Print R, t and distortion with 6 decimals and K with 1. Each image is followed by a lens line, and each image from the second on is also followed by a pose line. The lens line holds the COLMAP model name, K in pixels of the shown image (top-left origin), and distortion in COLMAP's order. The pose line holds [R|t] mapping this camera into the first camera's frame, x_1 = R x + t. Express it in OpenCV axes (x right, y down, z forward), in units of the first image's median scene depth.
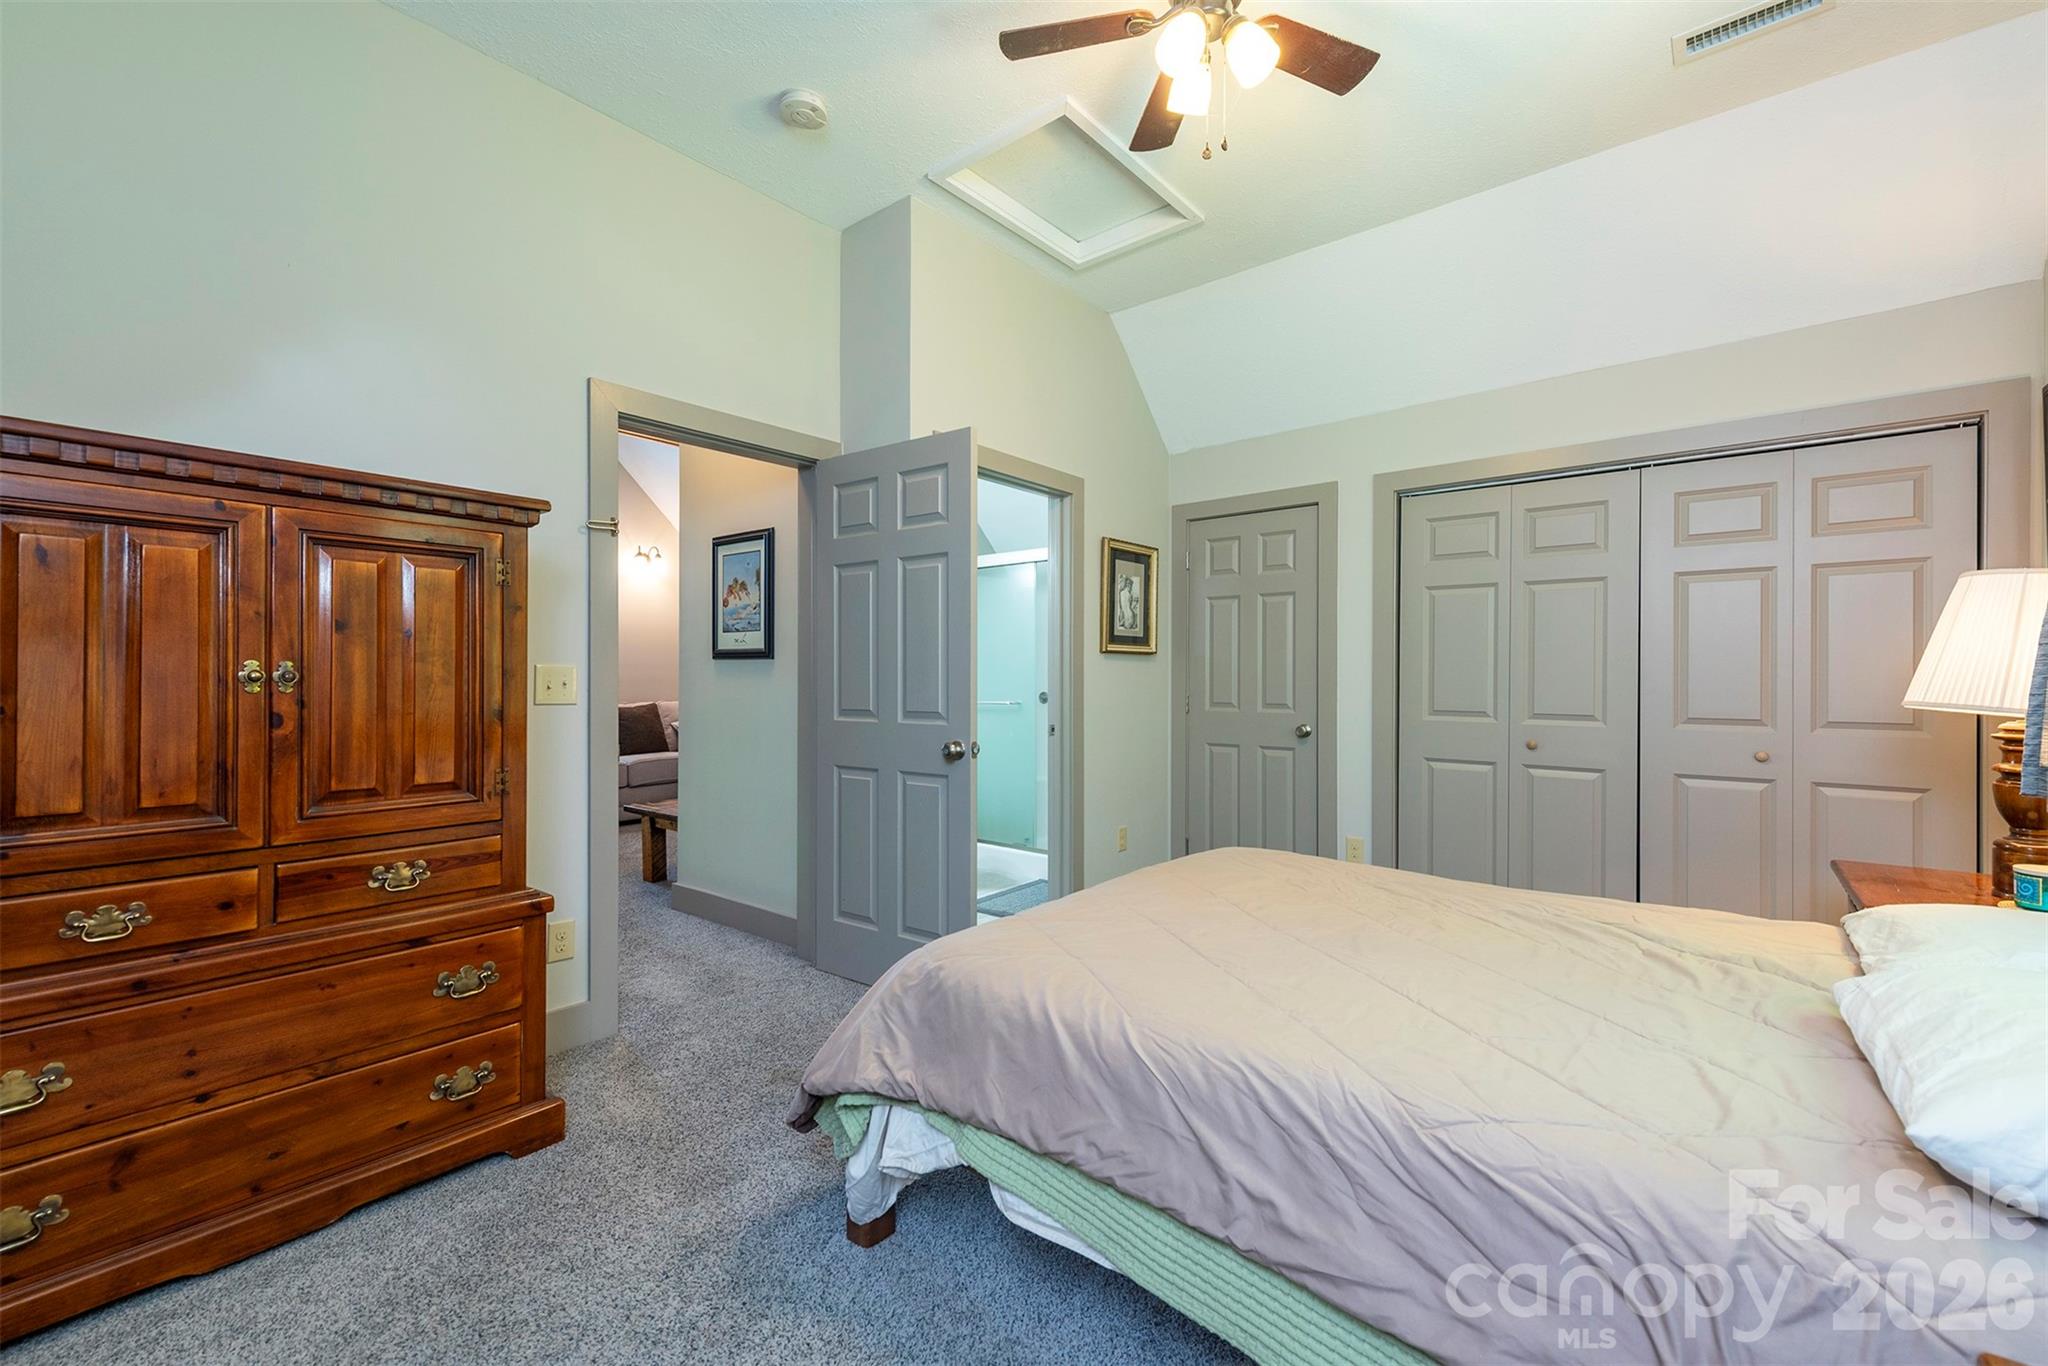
lens RADIAL K [[827.0, 0, 1007.7], [0, 827.0, 675.9], [0, 0, 1]] dist [0.011487, -0.006940]
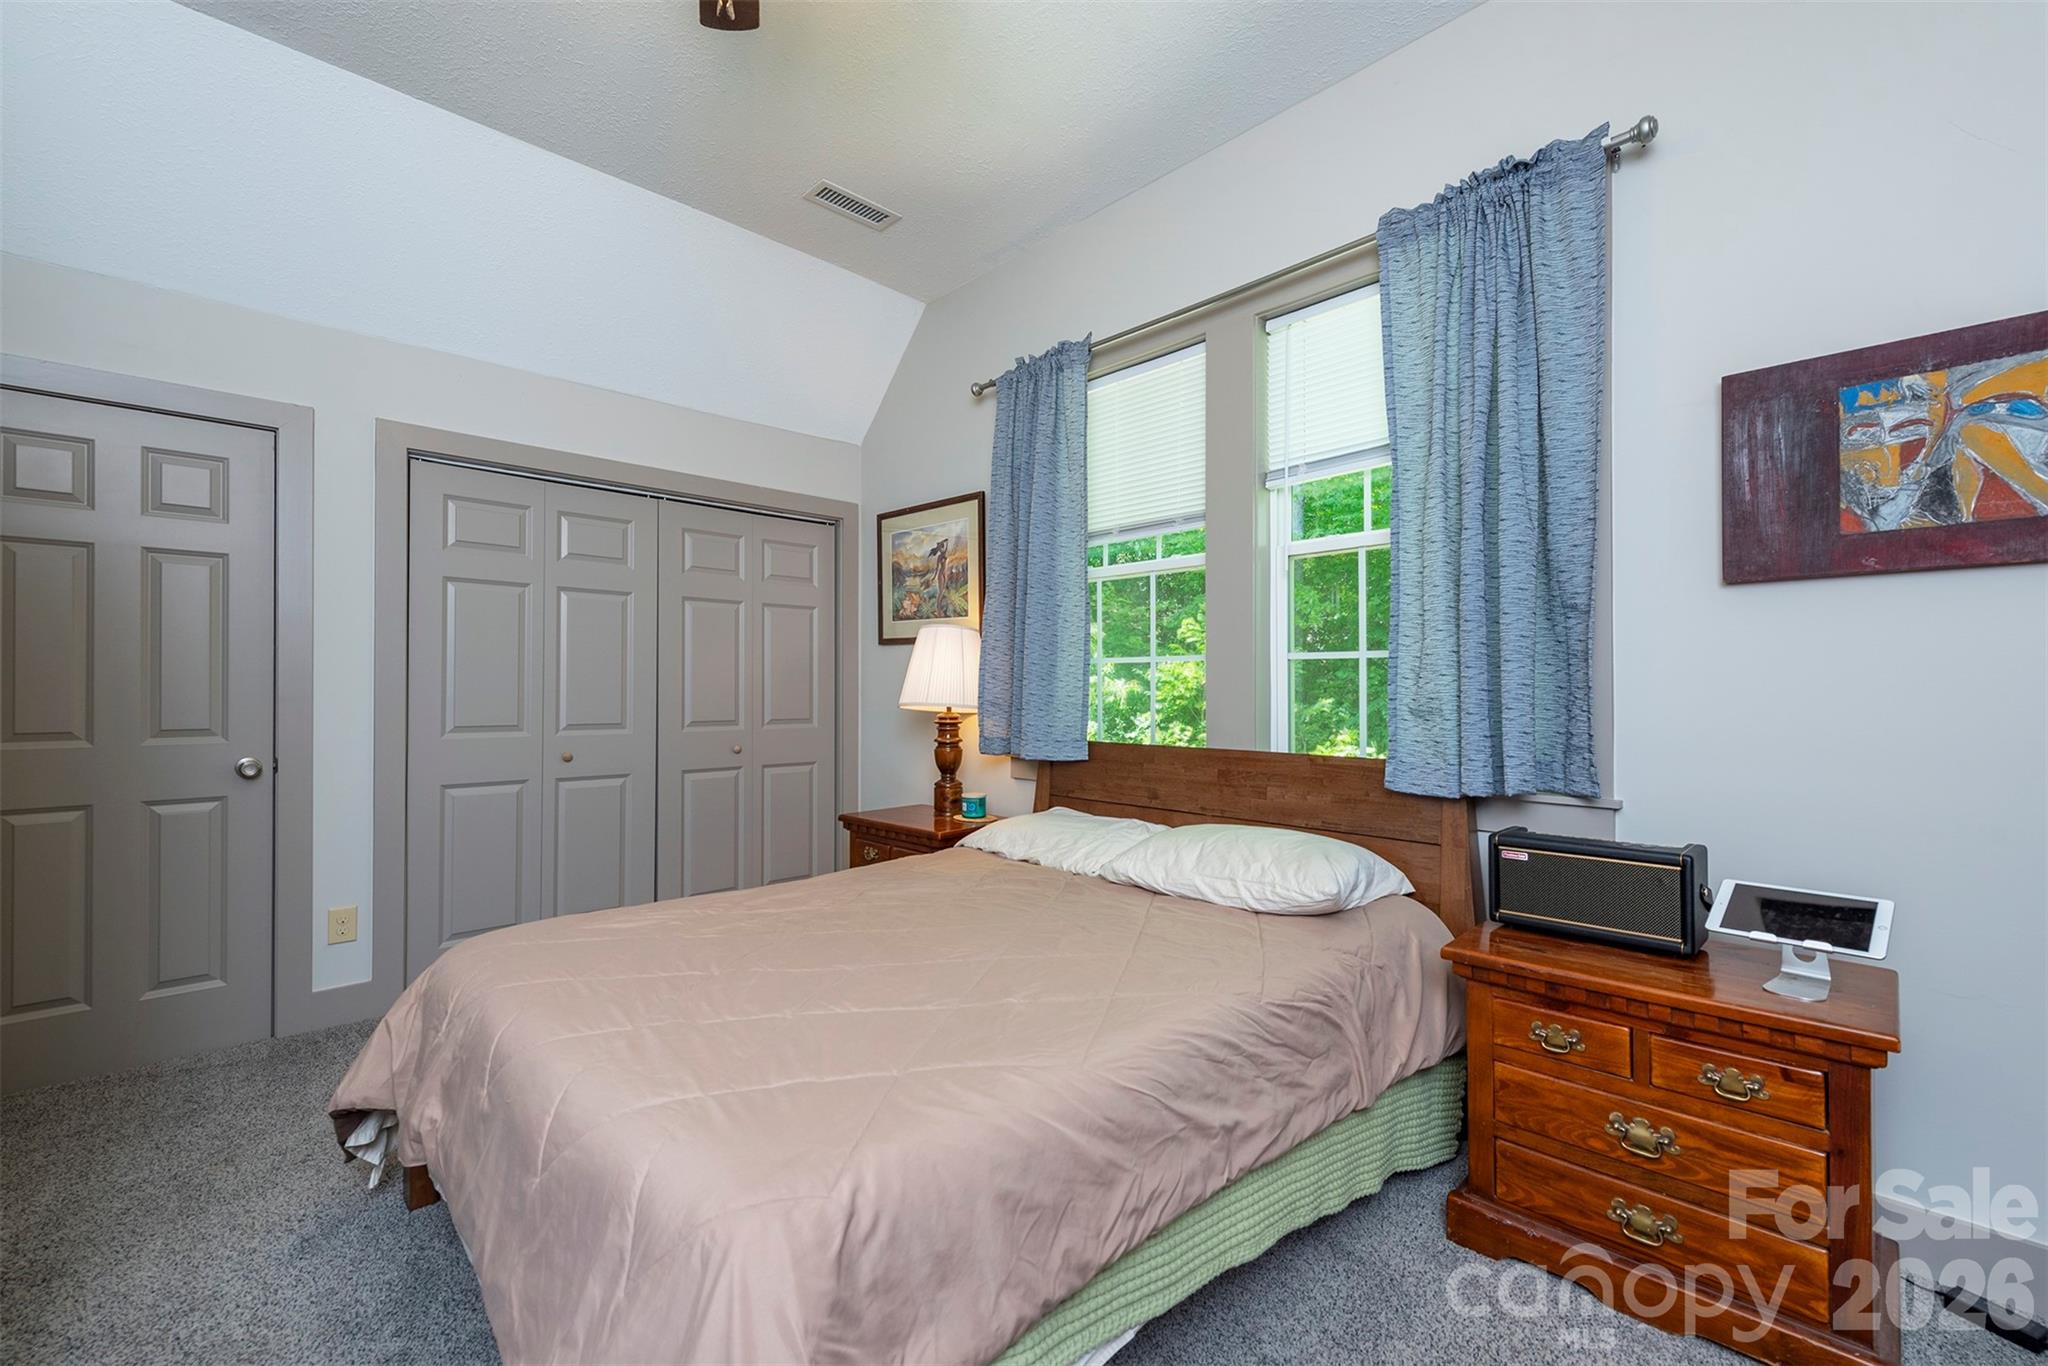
lens RADIAL K [[853.3, 0, 1024.0], [0, 853.3, 683.0], [0, 0, 1]] dist [0.000499, -0.000024]
pose [[0.104460, 0.005894, 0.994512, -0.303111], [-0.004174, 0.999976, -0.005488, 0.000634], [-0.994520, -0.003578, 0.104482, 0.374970]]
